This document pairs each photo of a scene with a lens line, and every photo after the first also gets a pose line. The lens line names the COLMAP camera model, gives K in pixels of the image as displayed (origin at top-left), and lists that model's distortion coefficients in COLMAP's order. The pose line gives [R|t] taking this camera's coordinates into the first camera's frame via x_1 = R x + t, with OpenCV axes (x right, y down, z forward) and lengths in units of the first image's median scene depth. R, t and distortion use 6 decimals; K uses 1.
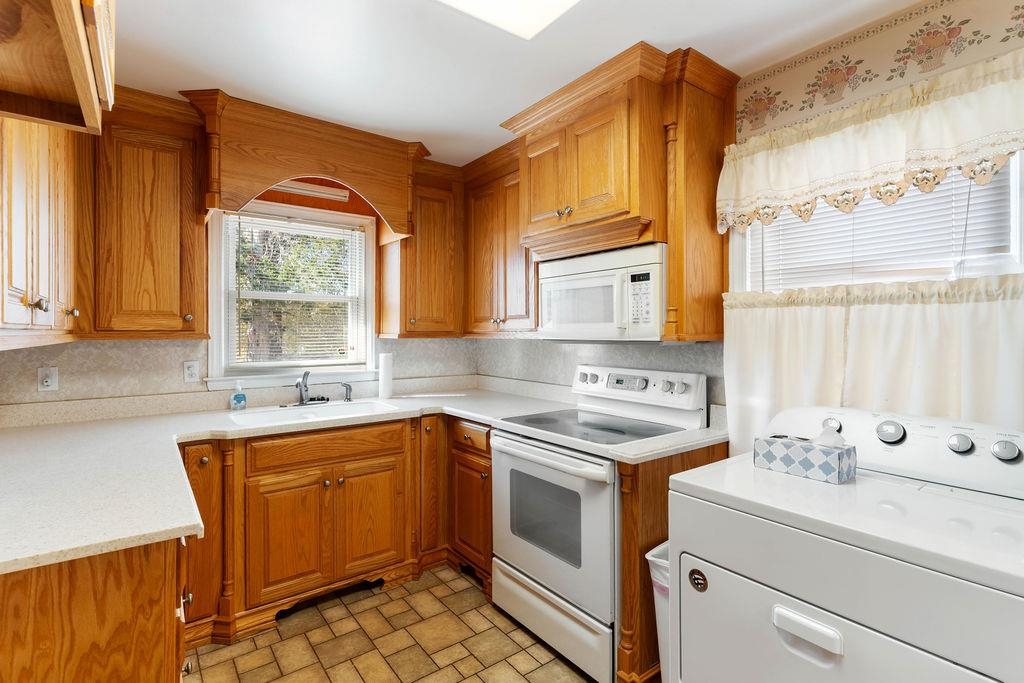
lens RADIAL K [[489.6, 0, 512.4], [0, 489.6, 330.9], [0, 0, 1]] dist [0.002192, -0.000128]
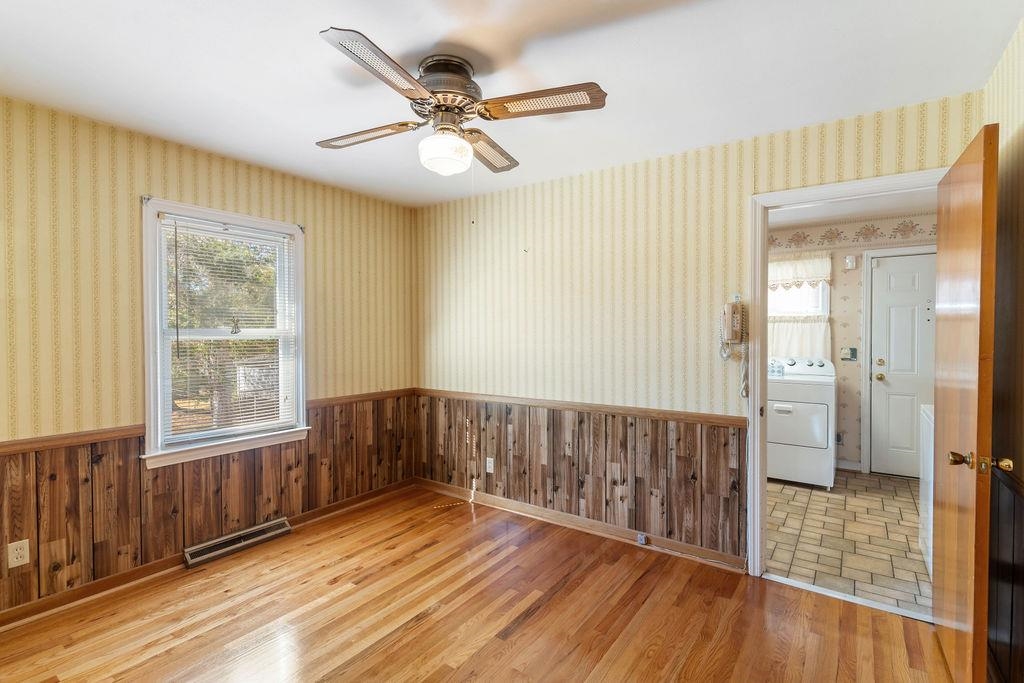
lens RADIAL K [[492.1, 0, 512.0], [0, 492.1, 341.5], [0, 0, 1]] dist [0.000487, 0.000059]
pose [[0.952017, -0.008440, 0.305928, -1.289451], [0.000898, 0.999692, 0.024784, -0.010068], [-0.306044, -0.023320, 0.951732, -1.003877]]
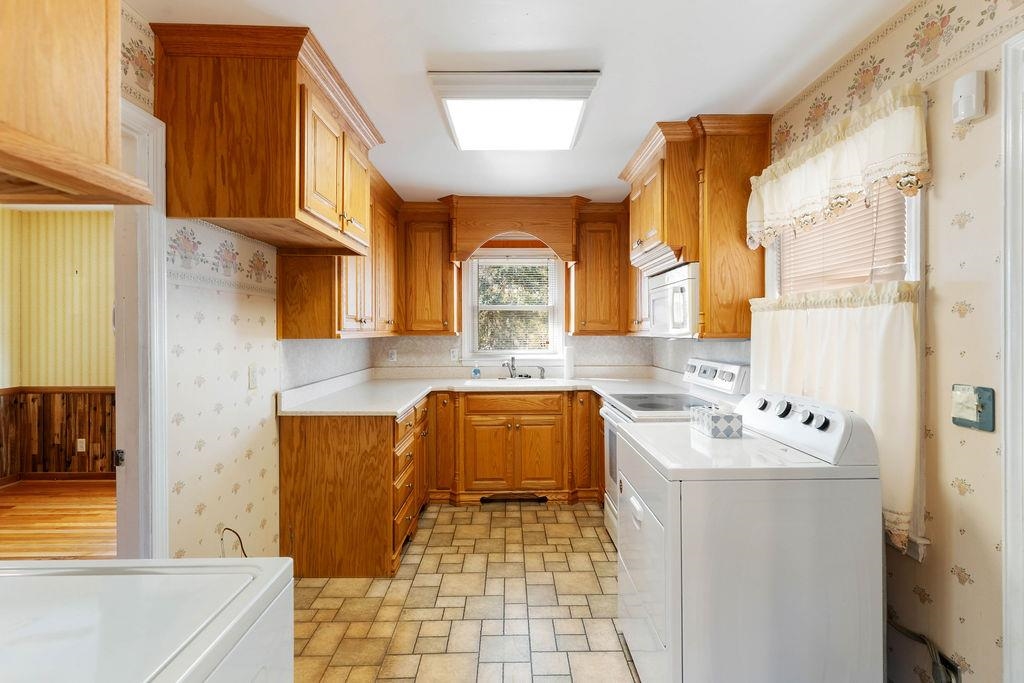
lens RADIAL K [[489.6, 0, 512.4], [0, 489.6, 330.9], [0, 0, 1]] dist [0.002192, -0.000128]
pose [[0.804645, -0.000878, -0.593755, 0.594439], [0.003010, 0.999992, 0.002601, -0.003131], [0.593748, -0.003881, 0.804641, -0.284626]]
